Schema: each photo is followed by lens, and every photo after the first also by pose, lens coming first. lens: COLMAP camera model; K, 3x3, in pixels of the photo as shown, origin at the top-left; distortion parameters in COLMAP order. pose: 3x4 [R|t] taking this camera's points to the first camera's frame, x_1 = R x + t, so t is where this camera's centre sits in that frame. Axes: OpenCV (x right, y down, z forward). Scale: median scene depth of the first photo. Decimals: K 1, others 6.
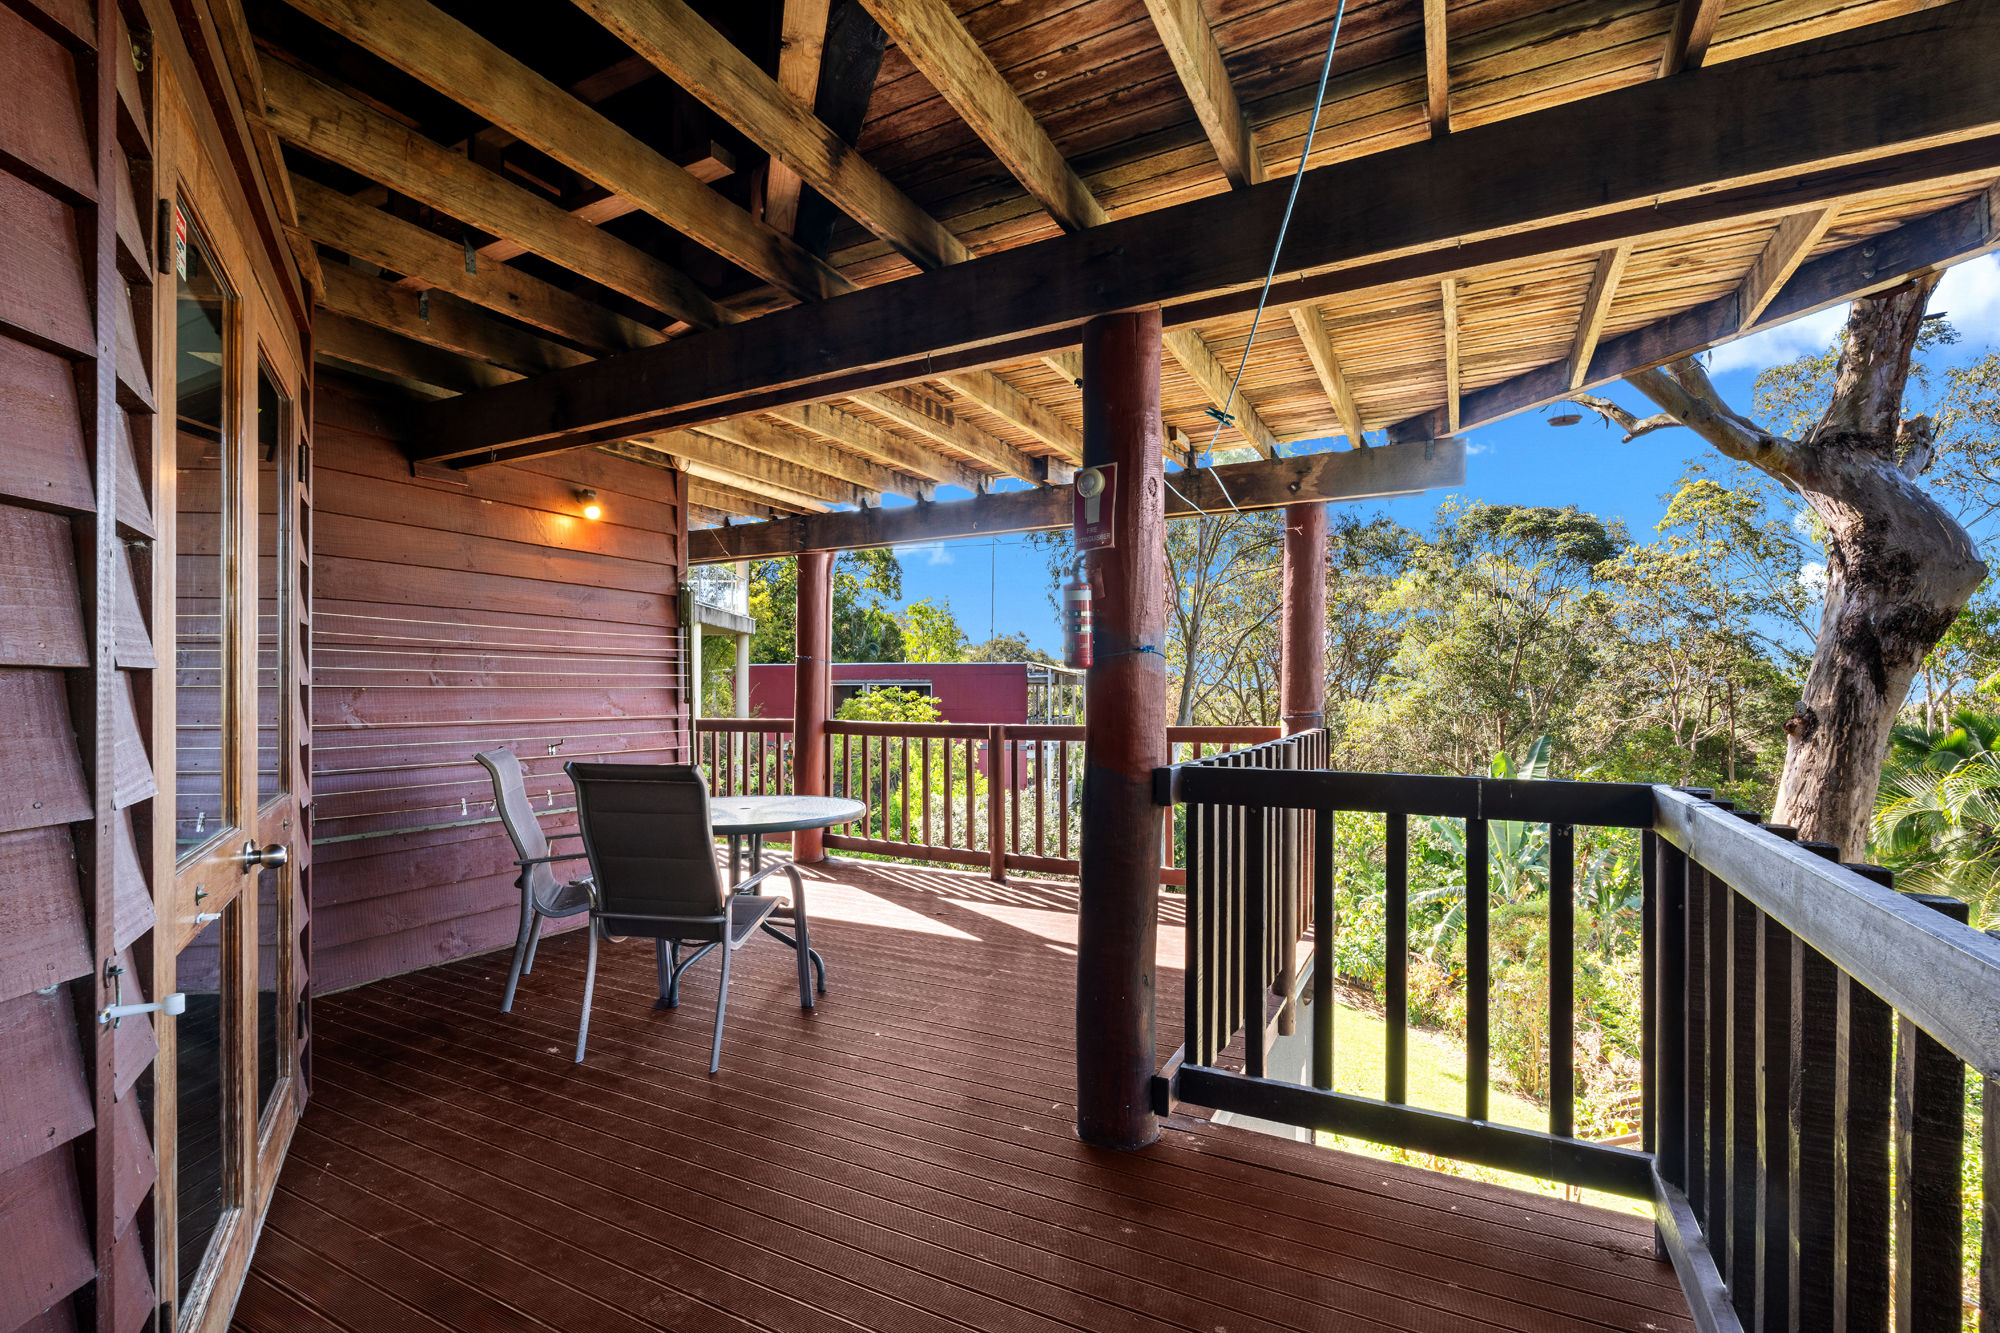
lens RADIAL K [[882.5, 0, 996.5], [0, 882.5, 674.1], [0, 0, 1]] dist [-0.005014, -0.000211]
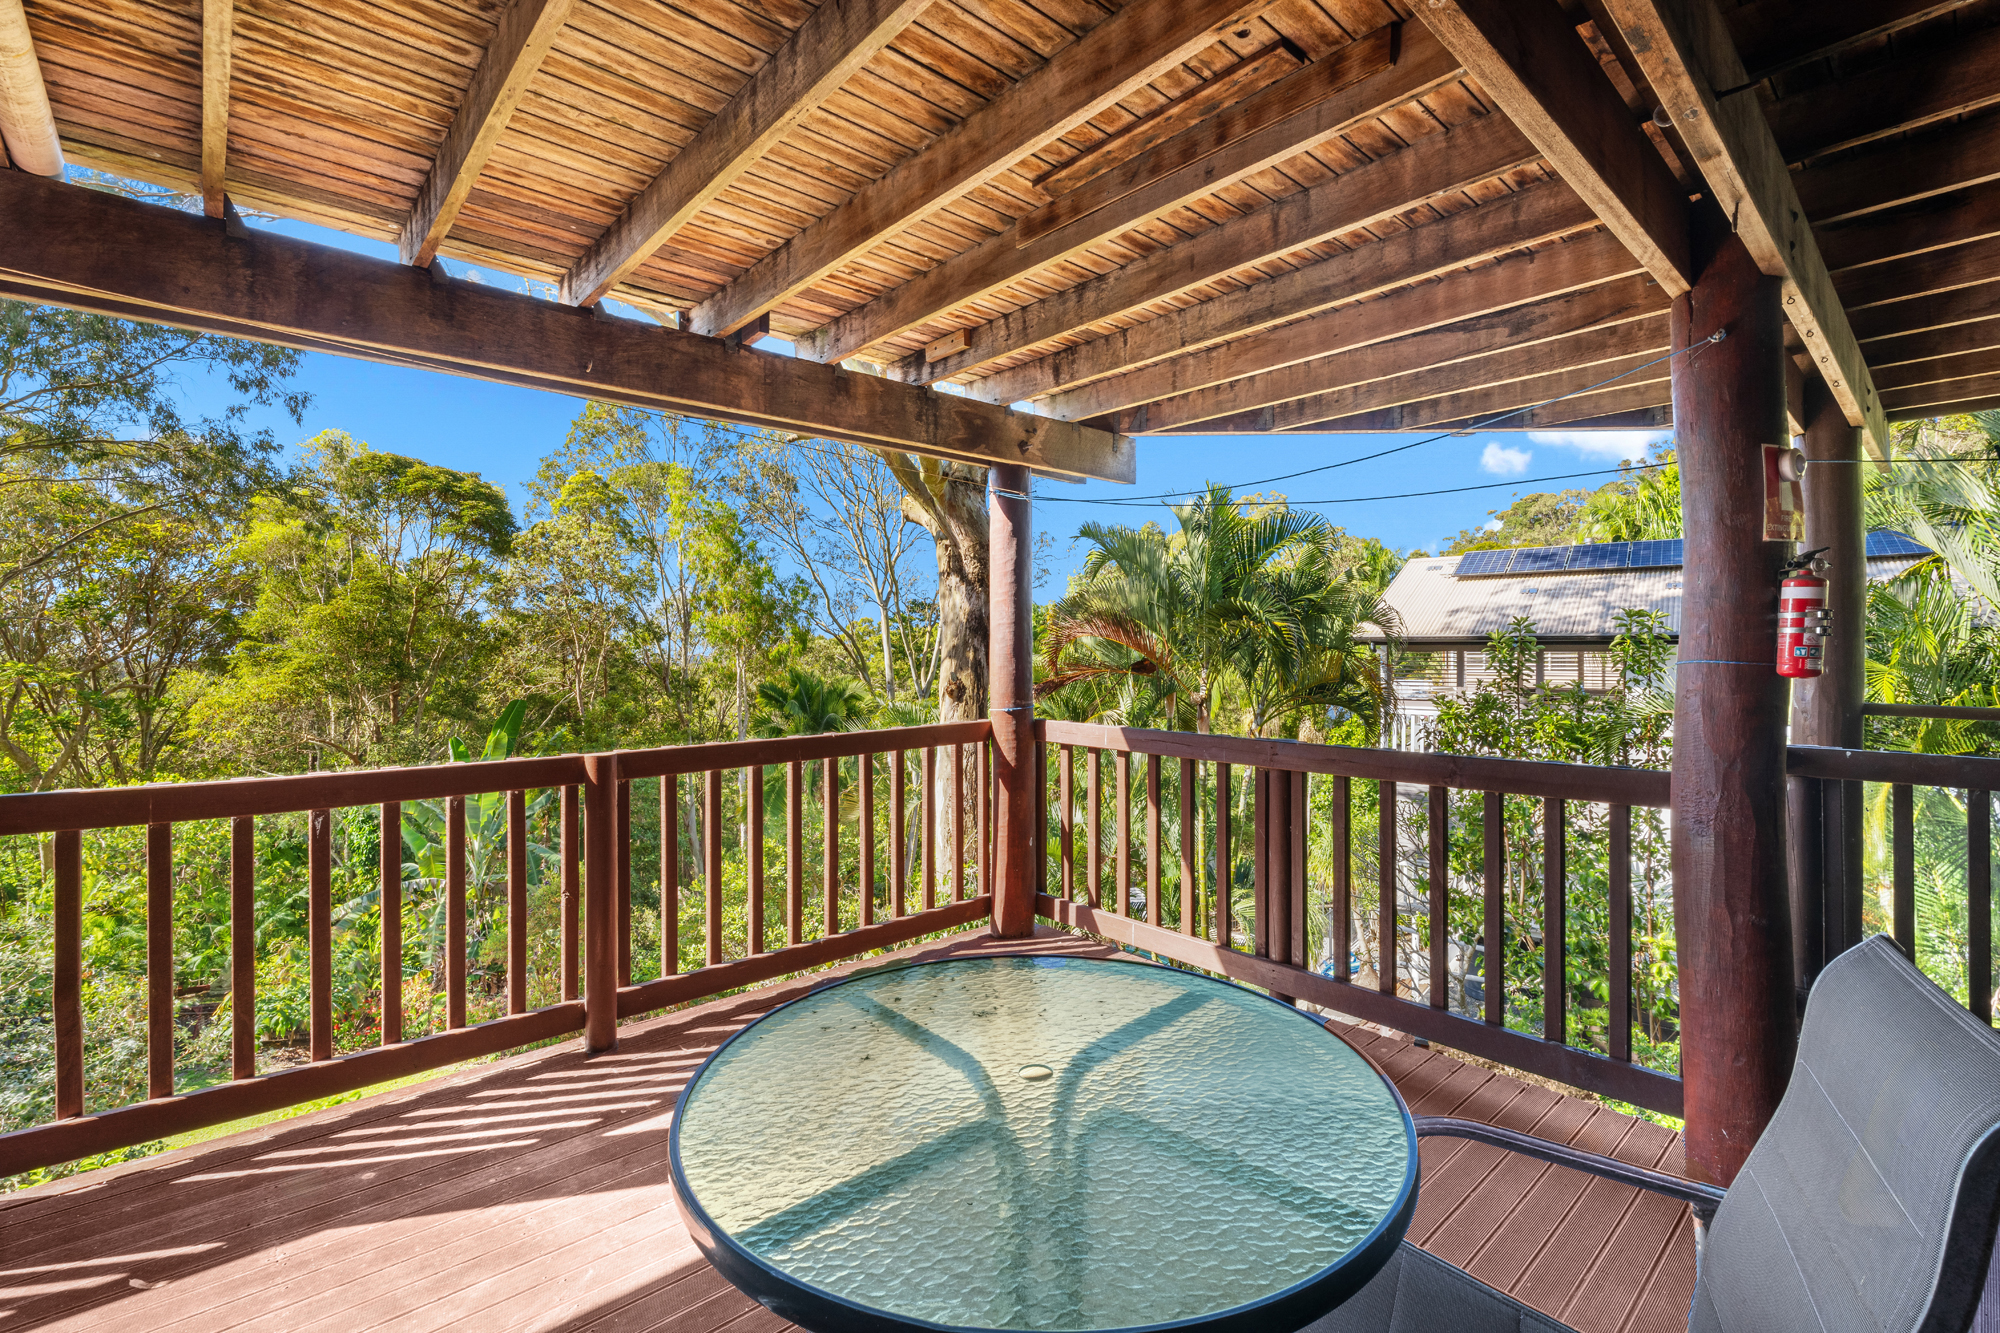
lens RADIAL K [[882.5, 0, 996.7], [0, 882.5, 661.8], [0, 0, 1]] dist [-0.005014, -0.000211]
pose [[0.353649, -0.011878, 0.935303, -0.081280], [-0.012079, 0.999778, 0.017264, -0.002292], [-0.935300, -0.017403, 0.353427, 0.118202]]
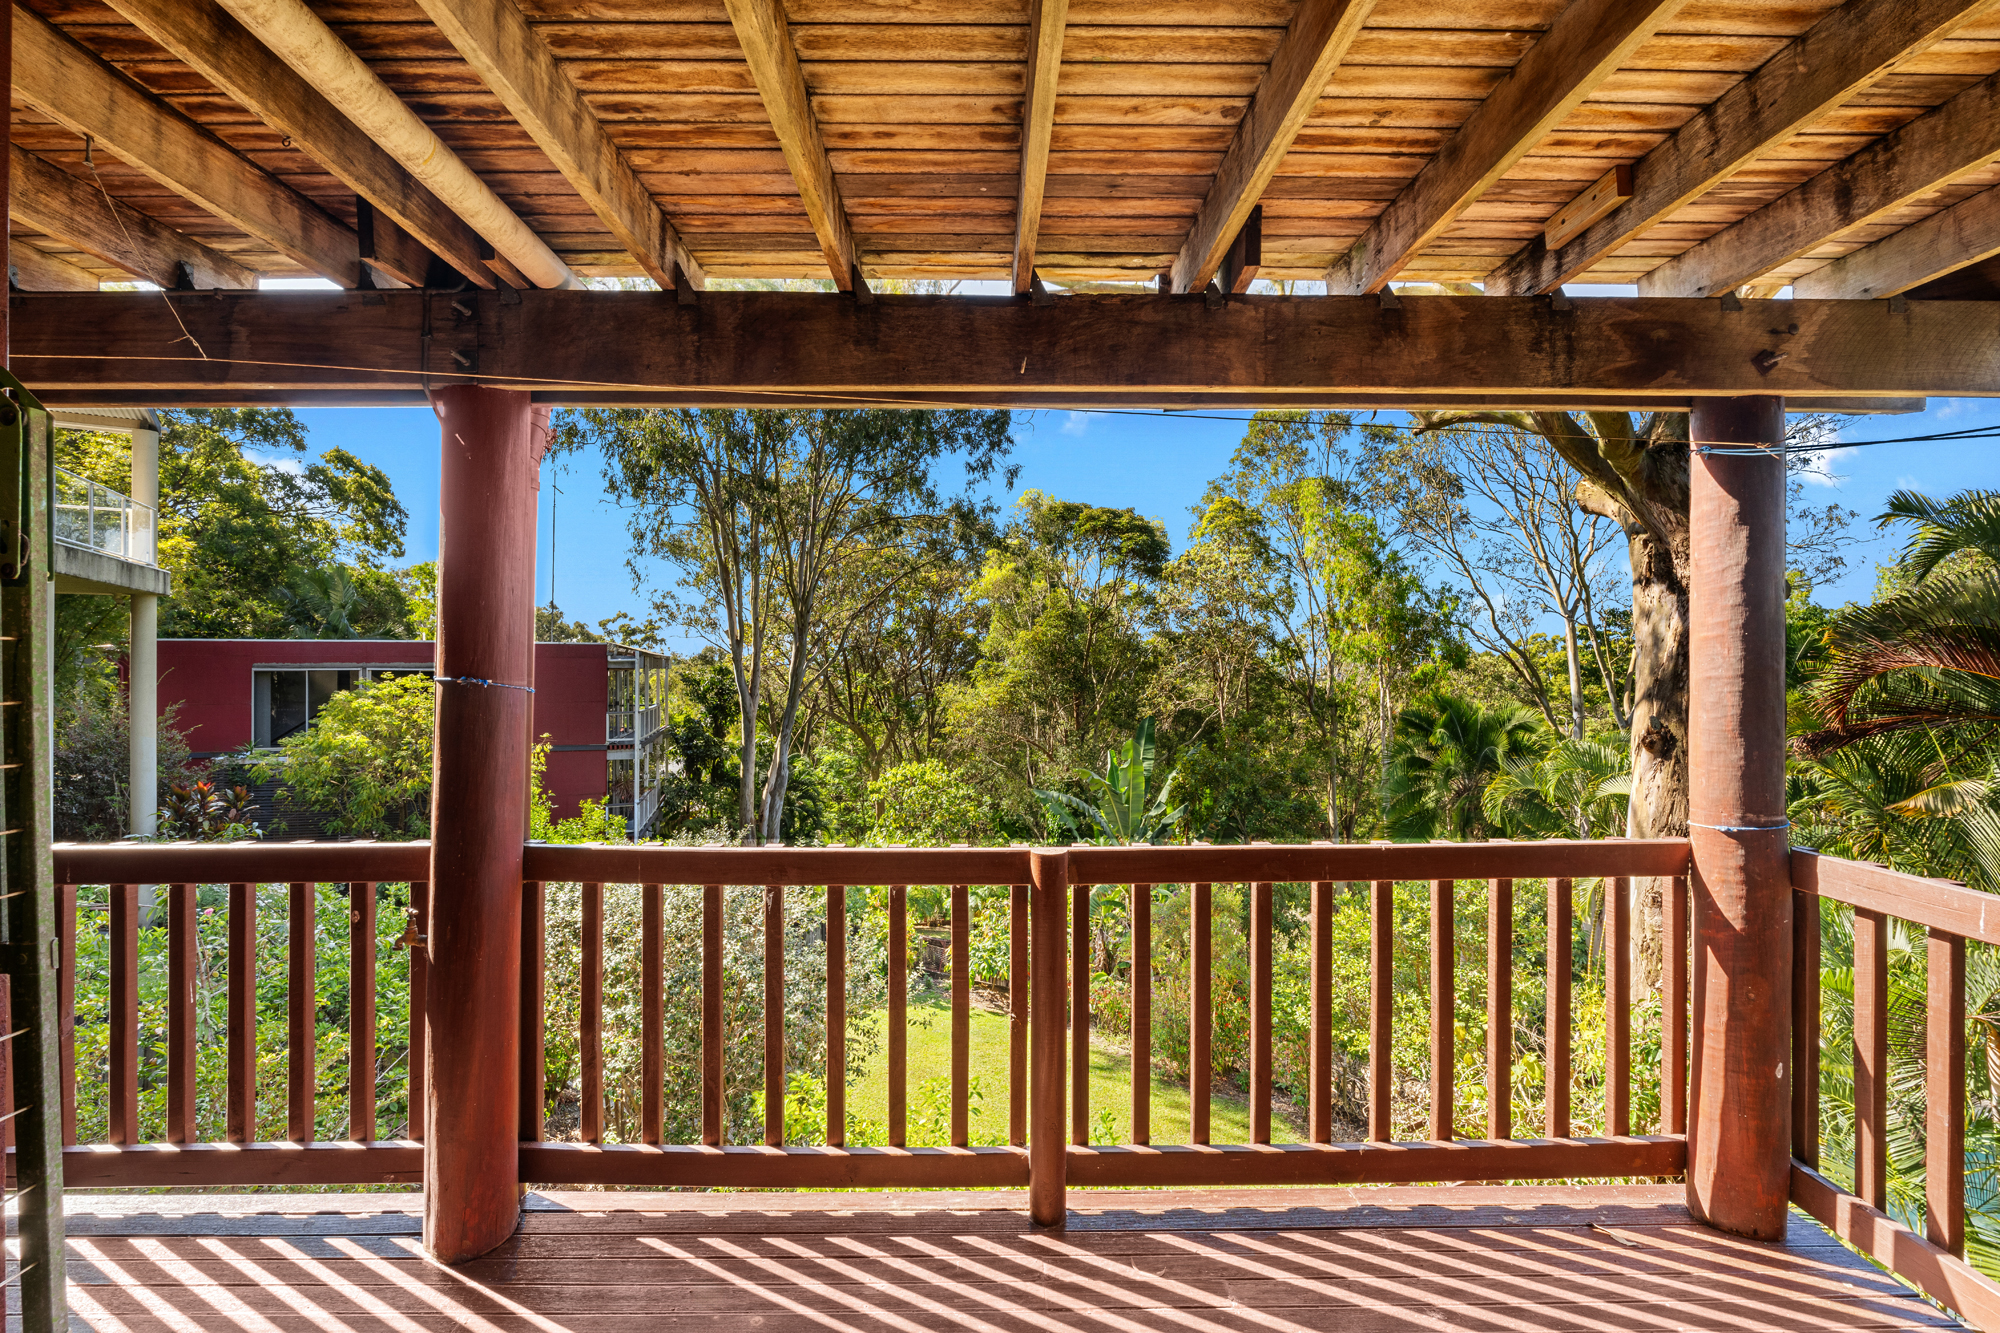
lens RADIAL K [[882.5, 0, 994.4], [0, 882.5, 665.5], [0, 0, 1]] dist [-0.005014, -0.000211]
pose [[0.878496, 0.002915, 0.477740, -0.044533], [-0.010323, 0.999864, 0.012882, -0.007503], [-0.477638, -0.016249, 0.878407, 0.128410]]
